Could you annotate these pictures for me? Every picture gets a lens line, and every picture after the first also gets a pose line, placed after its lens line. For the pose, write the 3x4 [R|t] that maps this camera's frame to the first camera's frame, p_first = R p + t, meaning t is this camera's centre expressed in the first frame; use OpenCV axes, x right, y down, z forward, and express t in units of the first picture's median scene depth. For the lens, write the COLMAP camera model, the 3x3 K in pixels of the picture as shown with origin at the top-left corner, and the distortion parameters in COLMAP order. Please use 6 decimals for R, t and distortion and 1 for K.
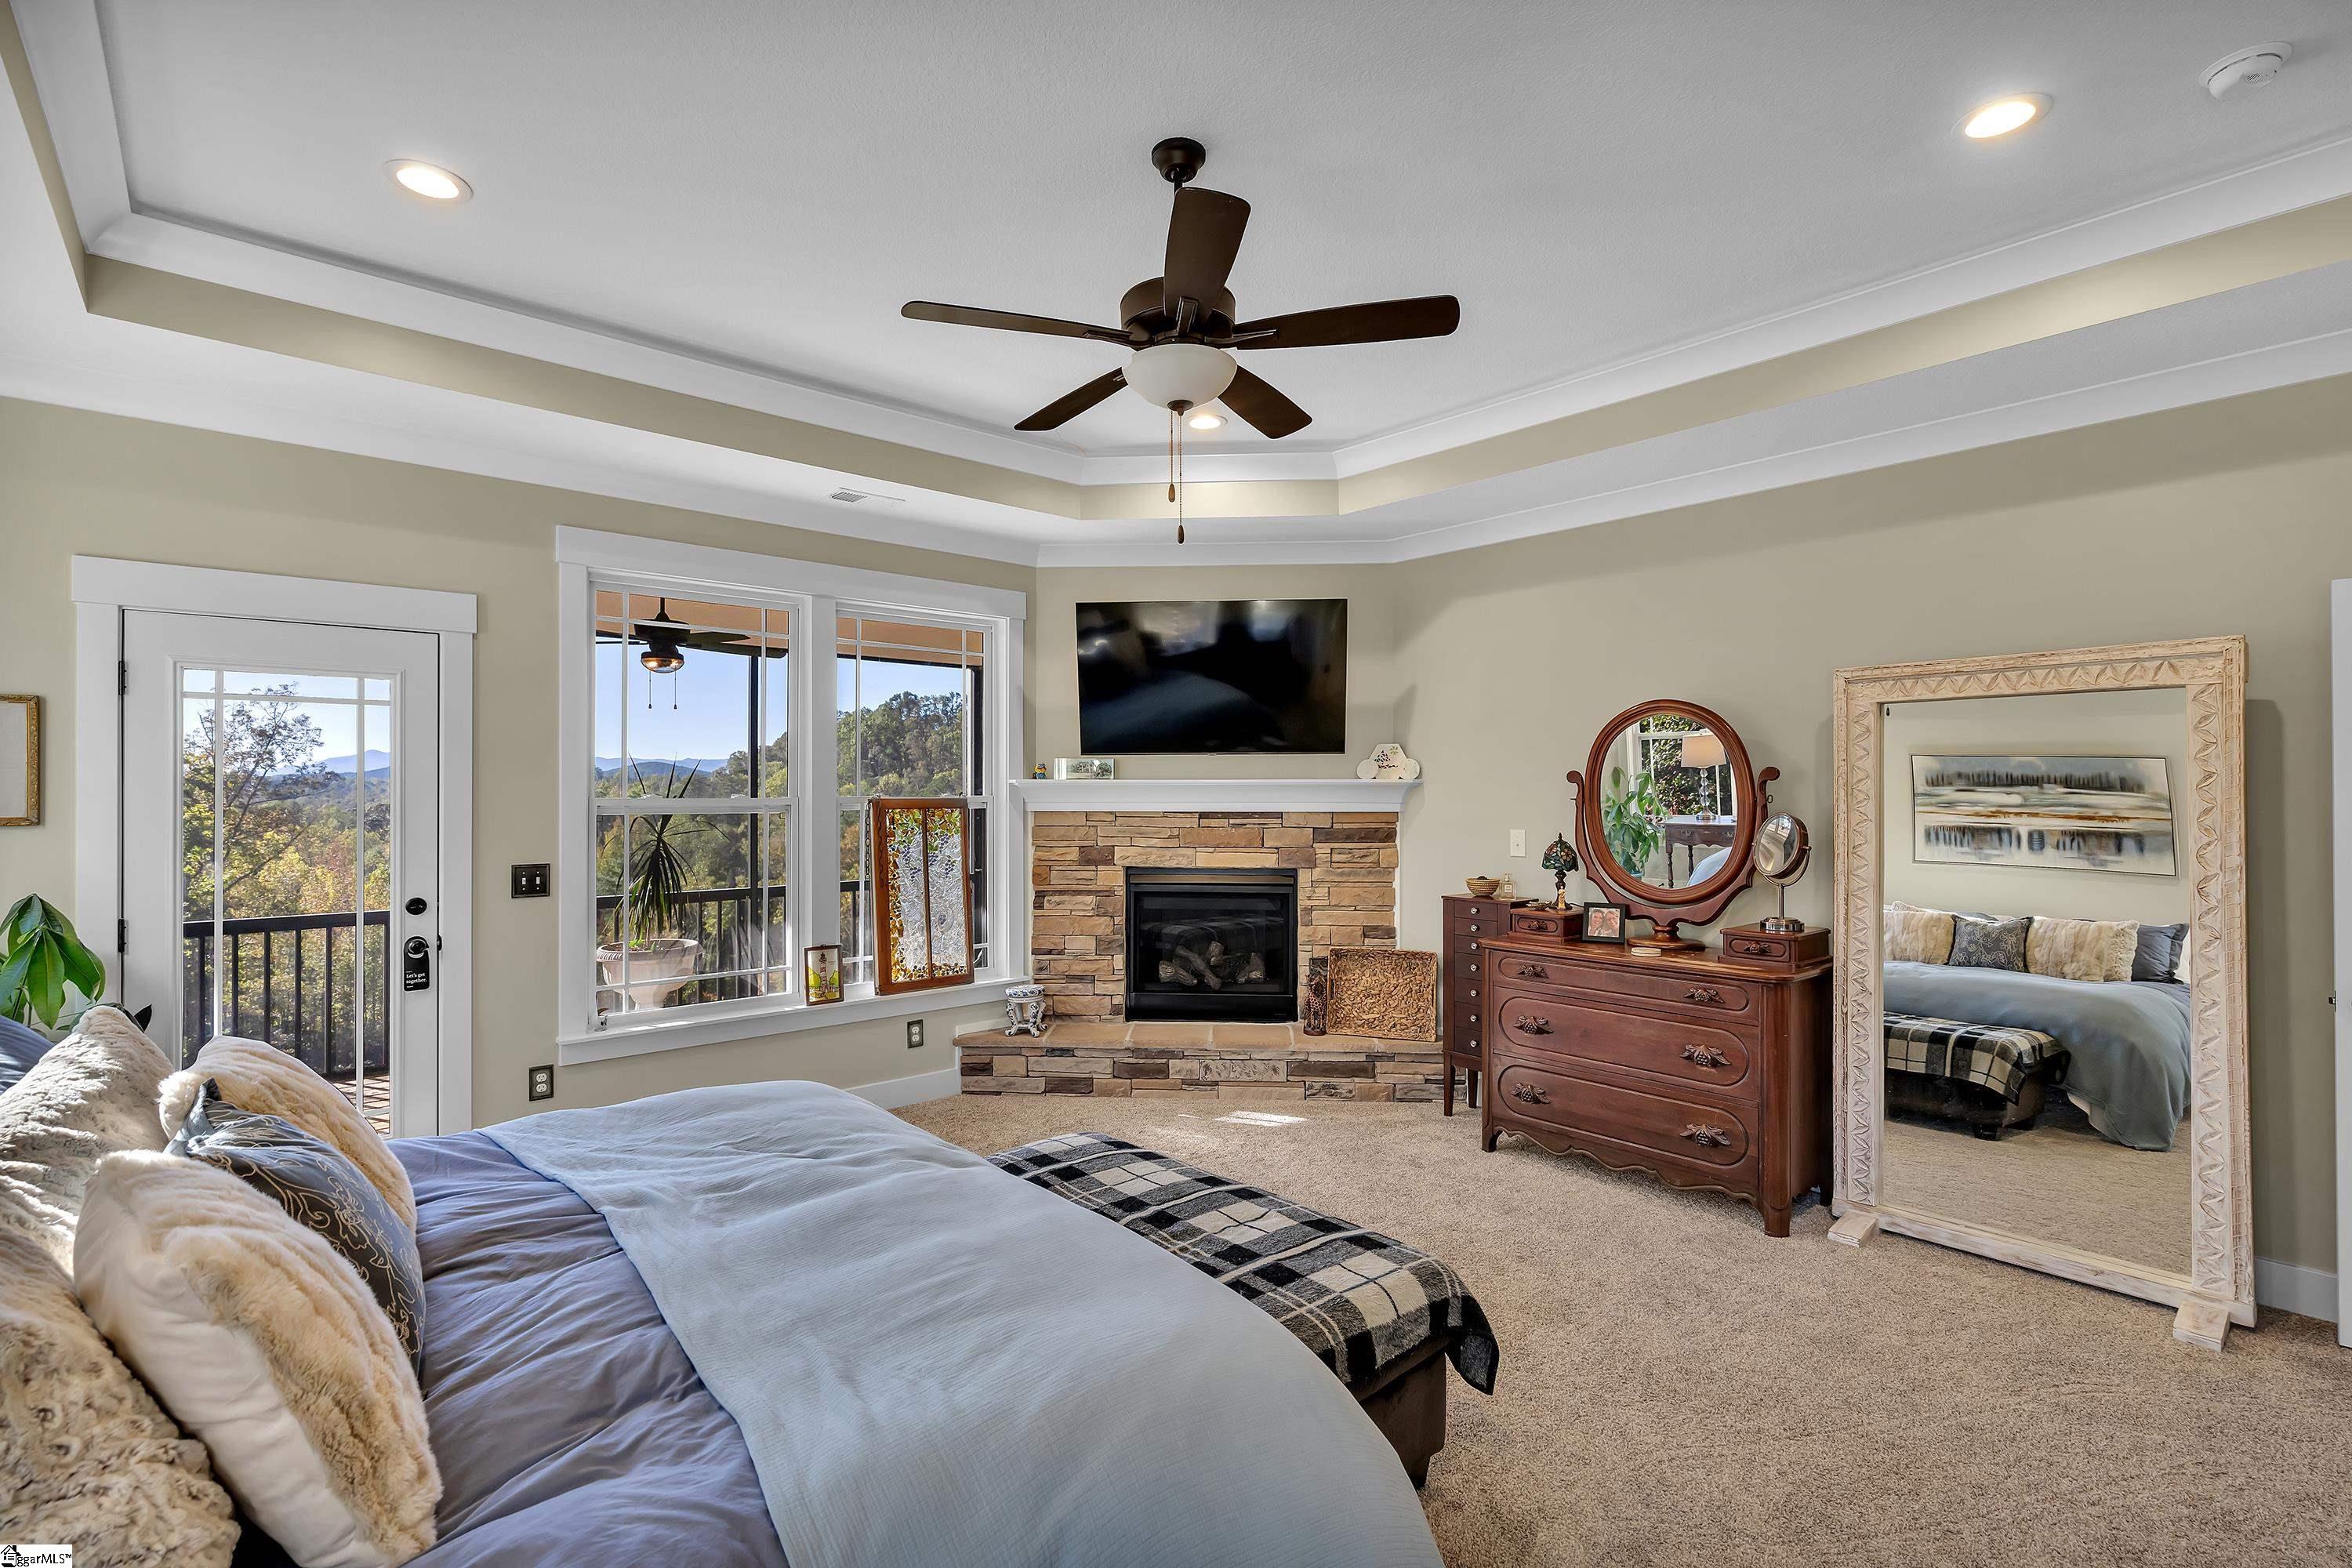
lens RADIAL K [[1048.2, 0, 1171.4], [0, 1048.2, 786.4], [0, 0, 1]] dist [-0.004408, 0.001454]
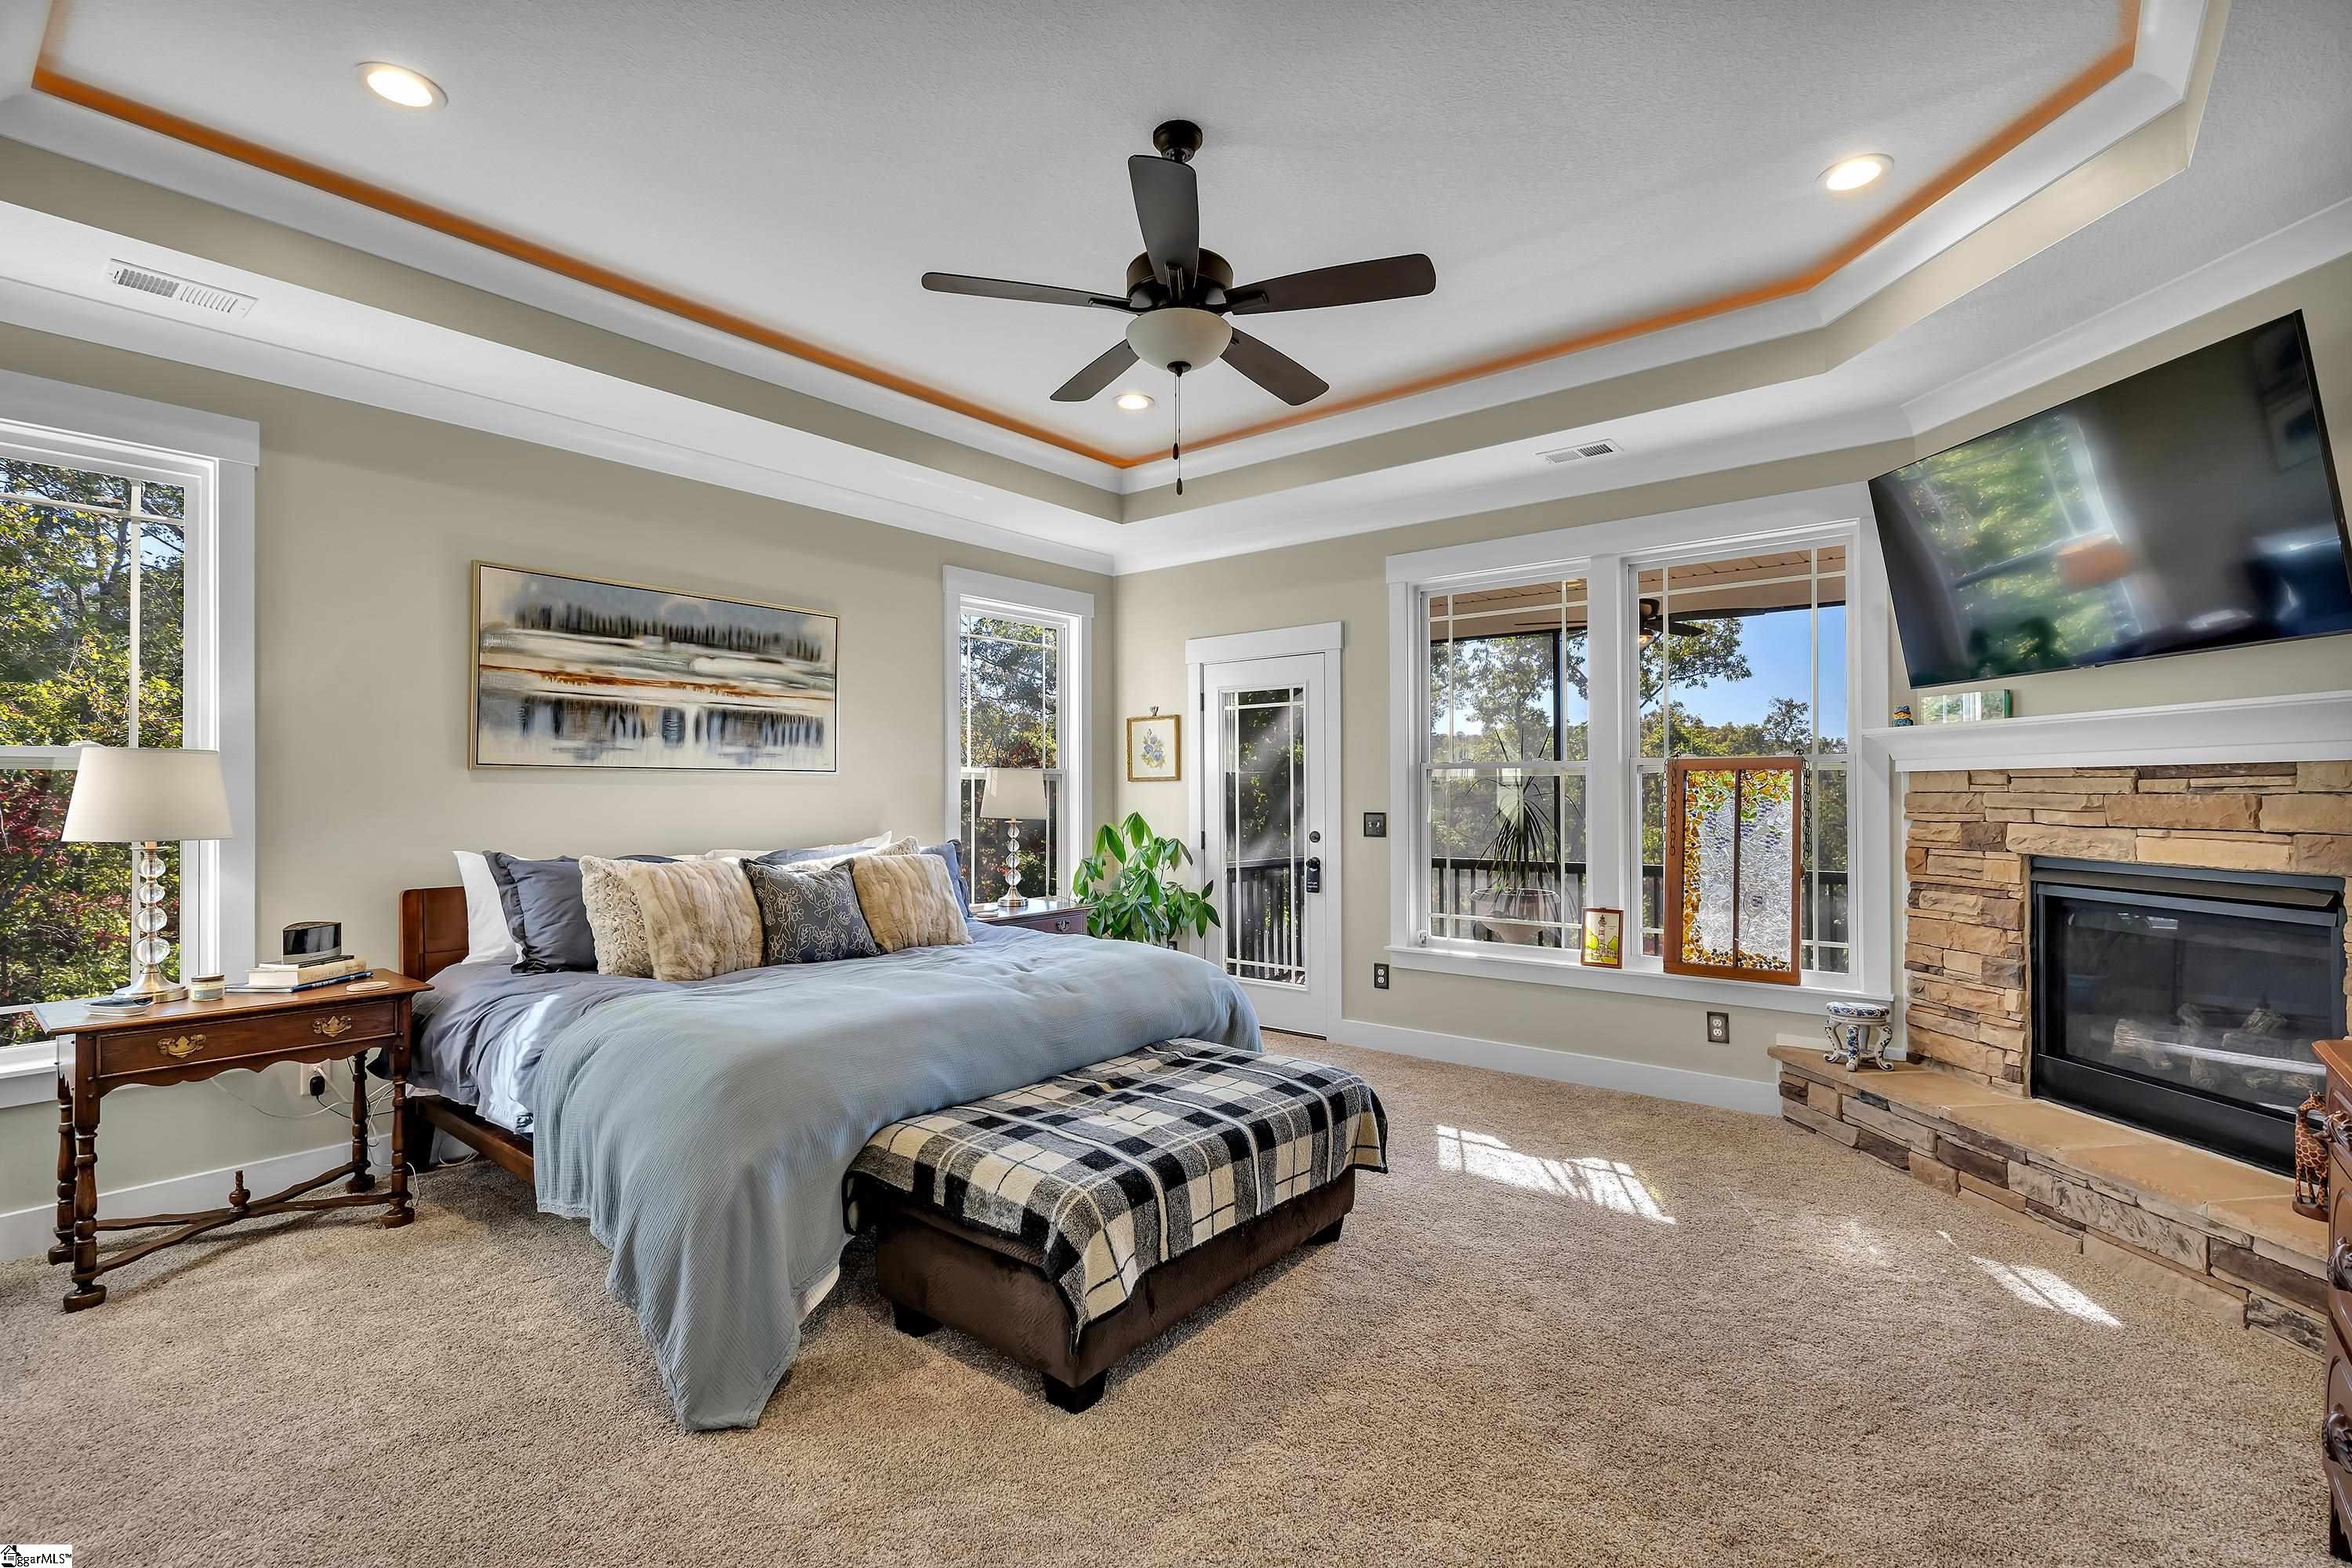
lens RADIAL K [[1048.2, 0, 1171.4], [0, 1048.2, 786.4], [0, 0, 1]] dist [-0.004408, 0.001454]
pose [[0.175320, -0.005971, -0.984493, 0.526197], [0.008106, 0.999956, -0.004622, 0.035113], [0.984478, -0.007170, 0.175360, 0.393144]]
